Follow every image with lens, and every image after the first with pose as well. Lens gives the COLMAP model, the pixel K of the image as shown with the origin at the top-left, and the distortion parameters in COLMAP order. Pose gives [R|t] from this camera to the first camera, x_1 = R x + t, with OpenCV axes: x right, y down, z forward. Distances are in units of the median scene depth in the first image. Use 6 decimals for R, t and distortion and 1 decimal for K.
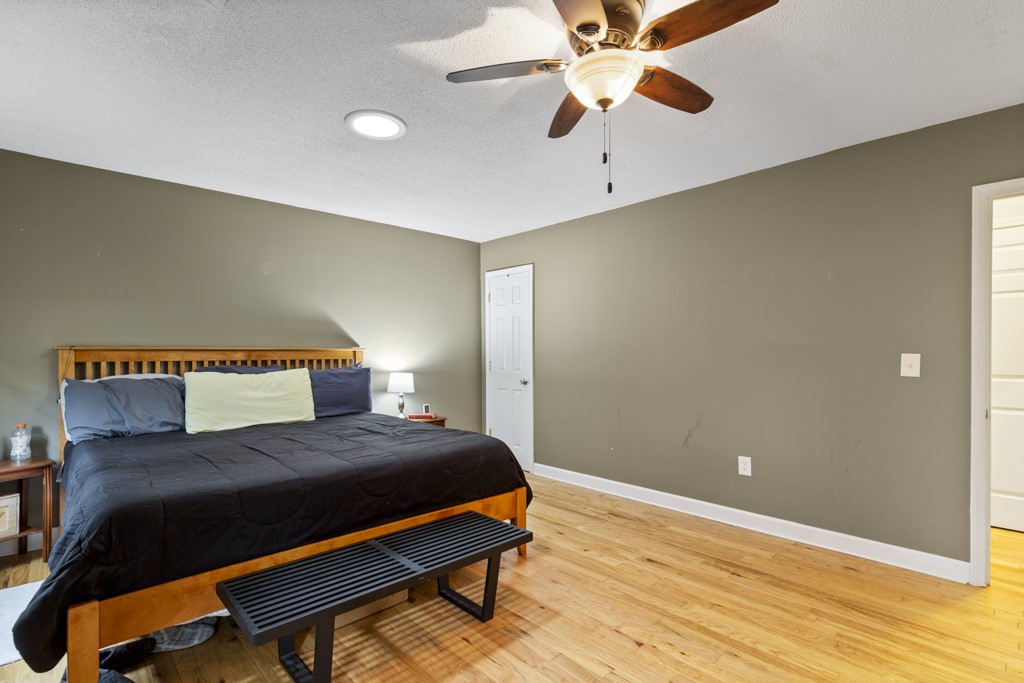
lens RADIAL K [[481.2, 0, 533.0], [0, 481.2, 345.7], [0, 0, 1]] dist [-0.007136, 0.001209]
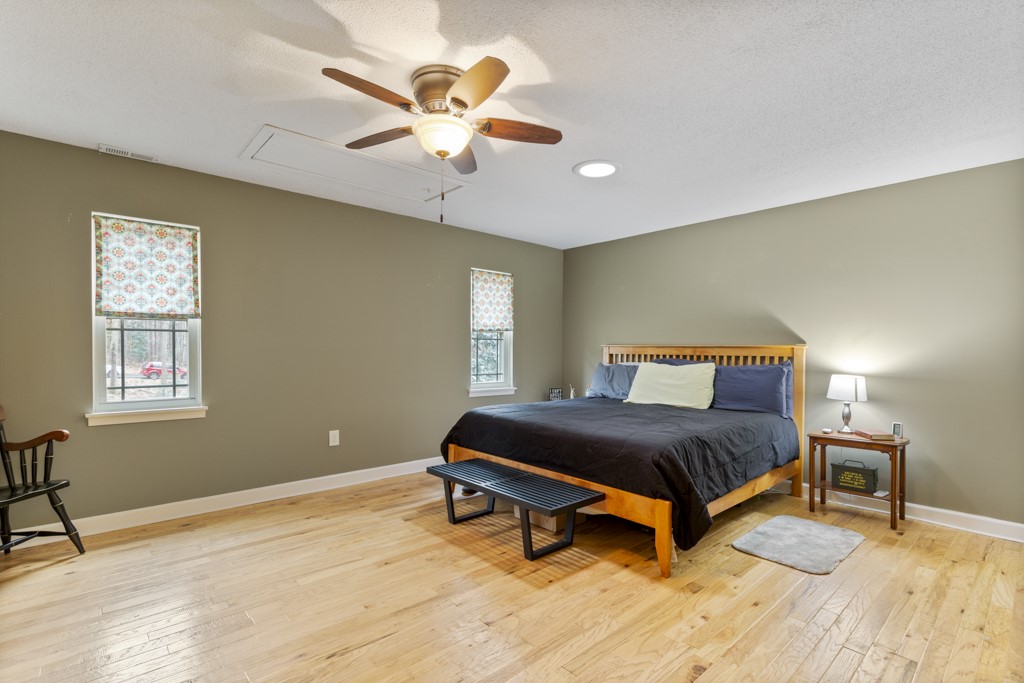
lens RADIAL K [[481.2, 0, 508.0], [0, 481.2, 349.3], [0, 0, 1]] dist [-0.007136, 0.001209]
pose [[-0.040739, 0.002811, -0.999166, 0.707882], [0.007438, 0.999969, 0.002510, 0.008719], [0.999142, -0.007330, -0.040758, 0.604890]]
